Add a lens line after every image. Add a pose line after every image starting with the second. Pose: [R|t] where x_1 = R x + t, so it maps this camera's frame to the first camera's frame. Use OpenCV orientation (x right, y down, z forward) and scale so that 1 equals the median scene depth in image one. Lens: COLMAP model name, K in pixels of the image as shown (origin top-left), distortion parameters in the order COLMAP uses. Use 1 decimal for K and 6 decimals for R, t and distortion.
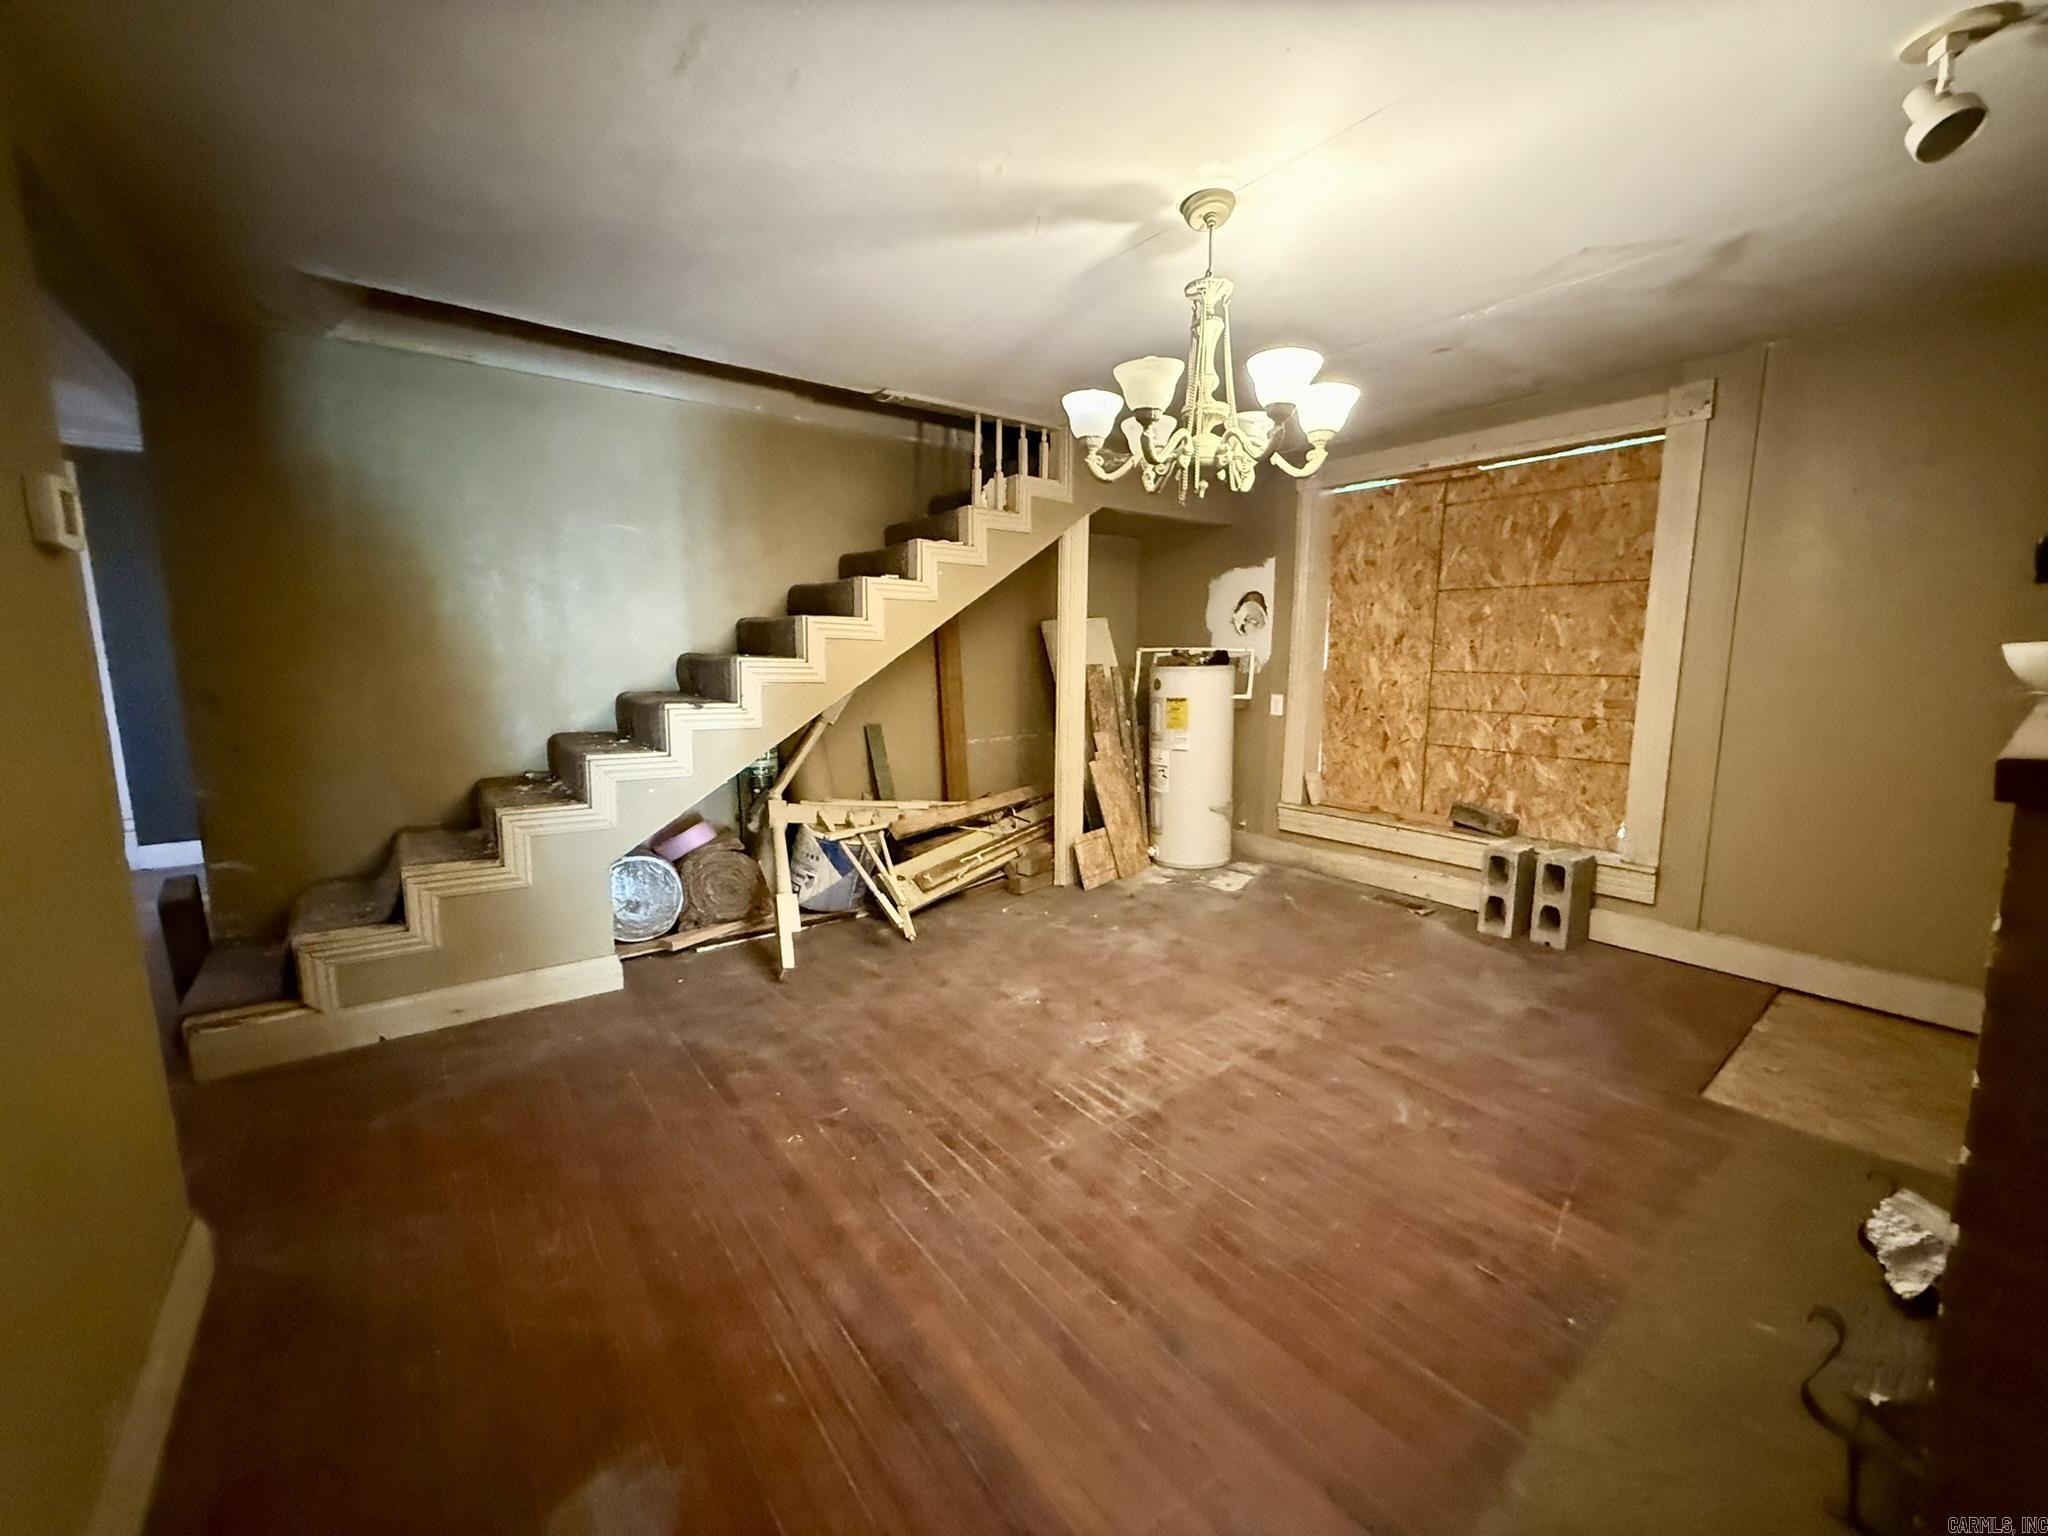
lens RADIAL K [[828.3, 0, 1024.0], [0, 828.3, 768.0], [0, 0, 1]] dist [-0.000571, -0.000033]
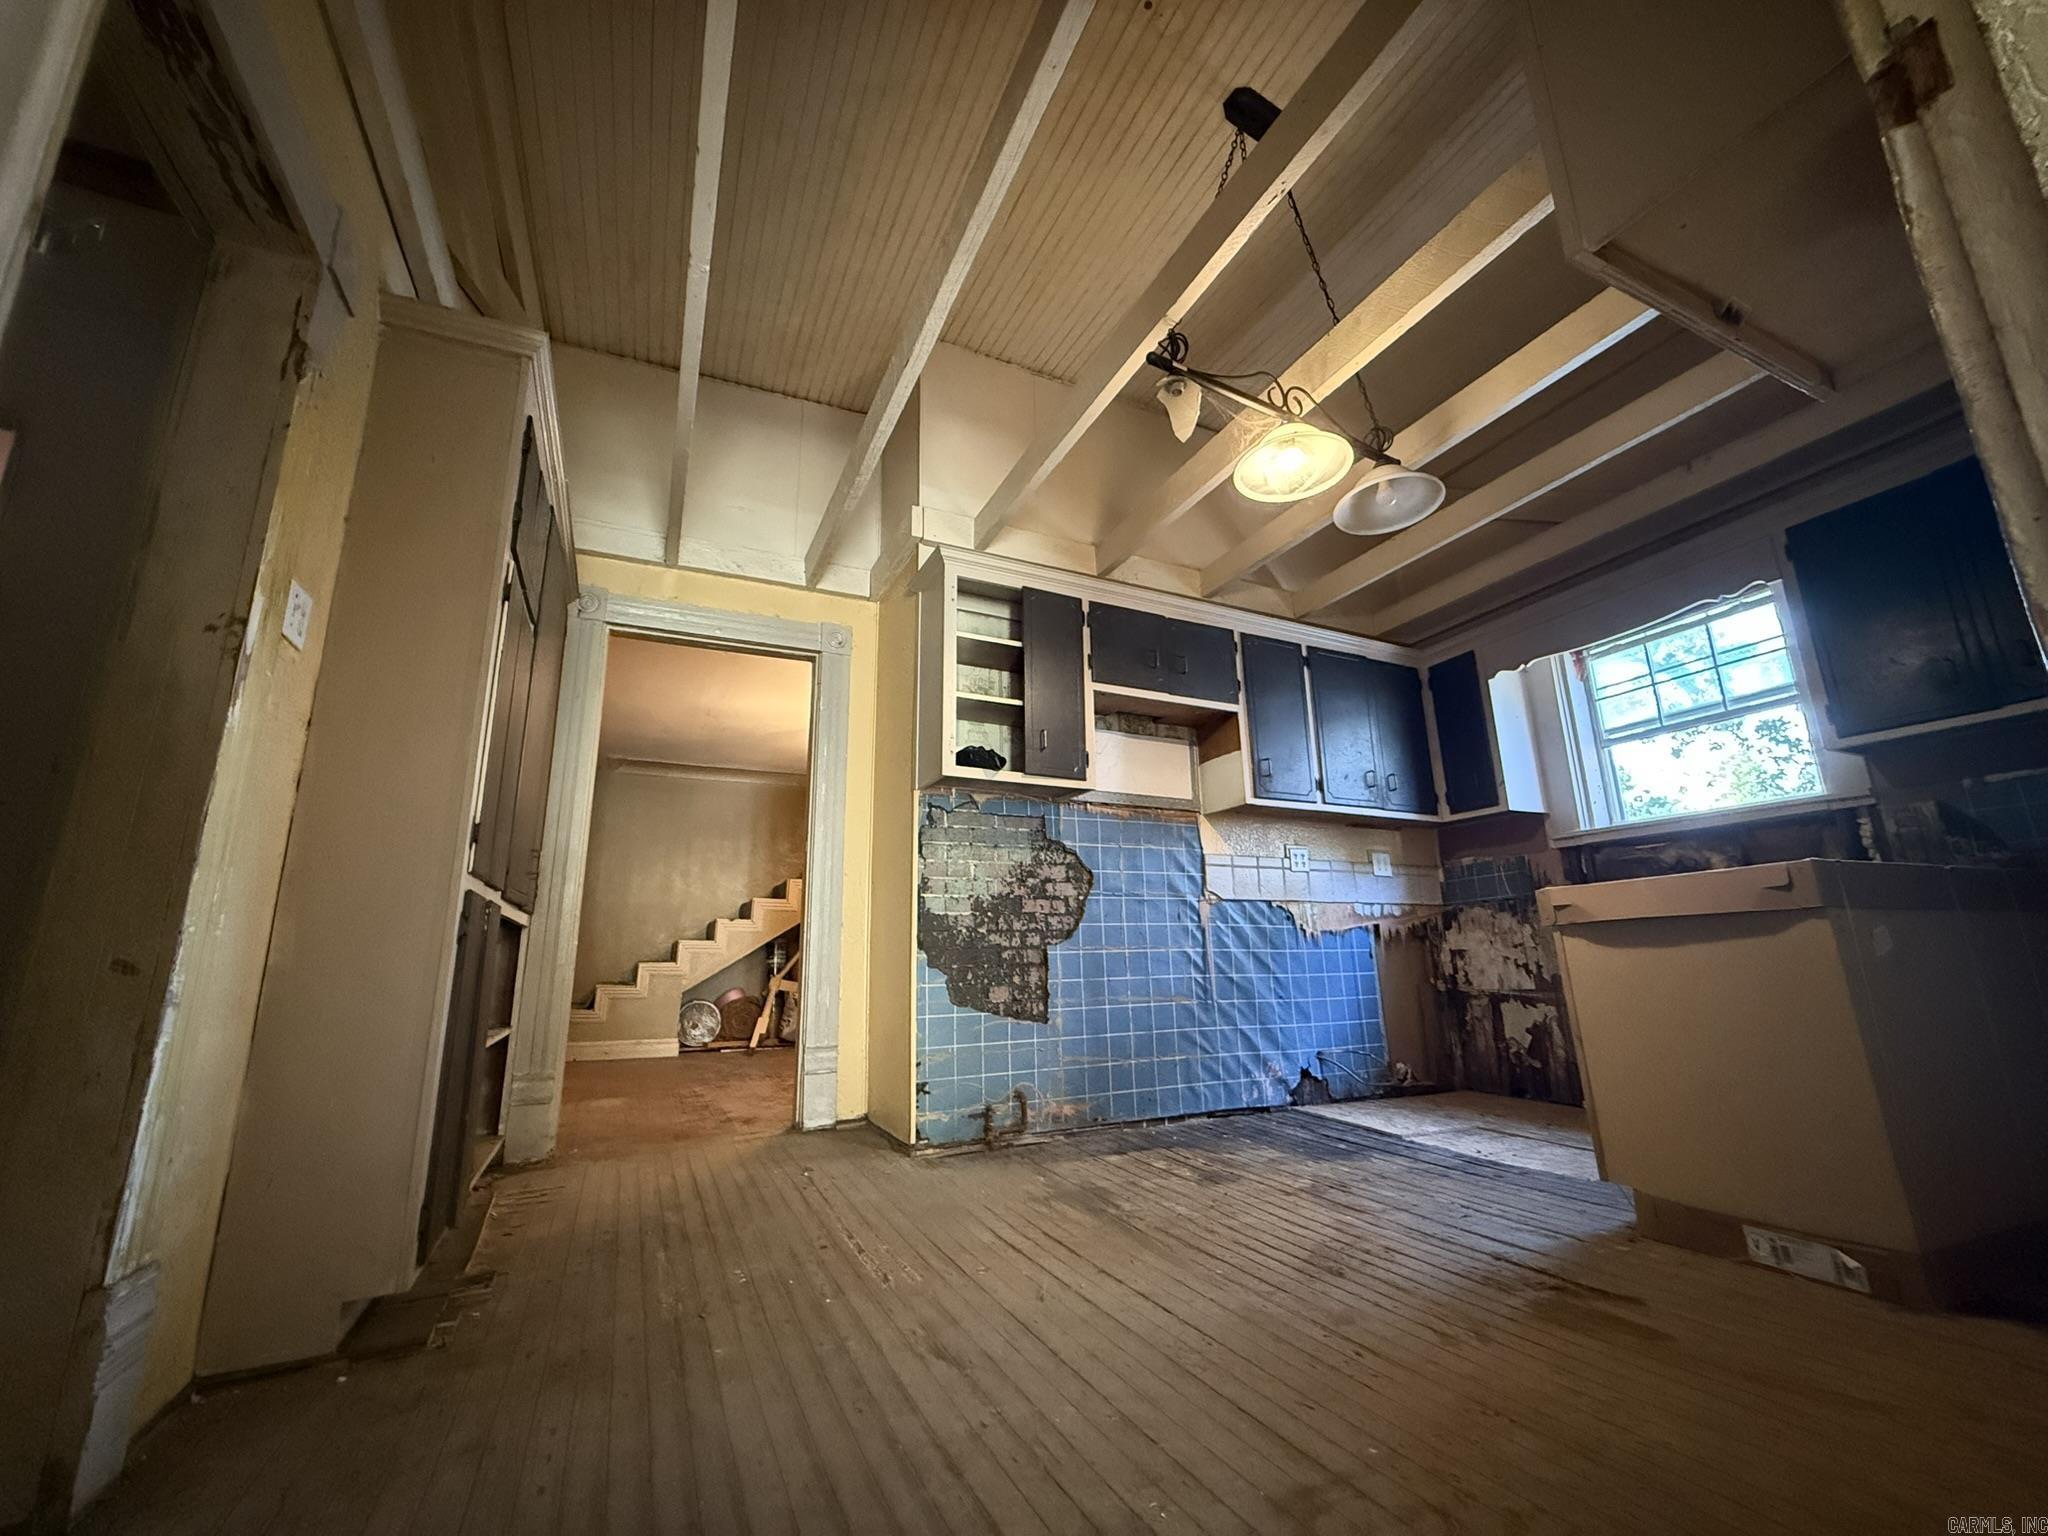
lens RADIAL K [[815.0, 0, 1024.0], [0, 815.0, 768.0], [0, 0, 1]] dist [0.000268, 0.000007]
pose [[0.978865, -0.063742, -0.194319, 0.714016], [-0.011259, 0.931947, -0.362420, 0.287990], [0.204196, 0.356948, 0.911533, -0.835419]]
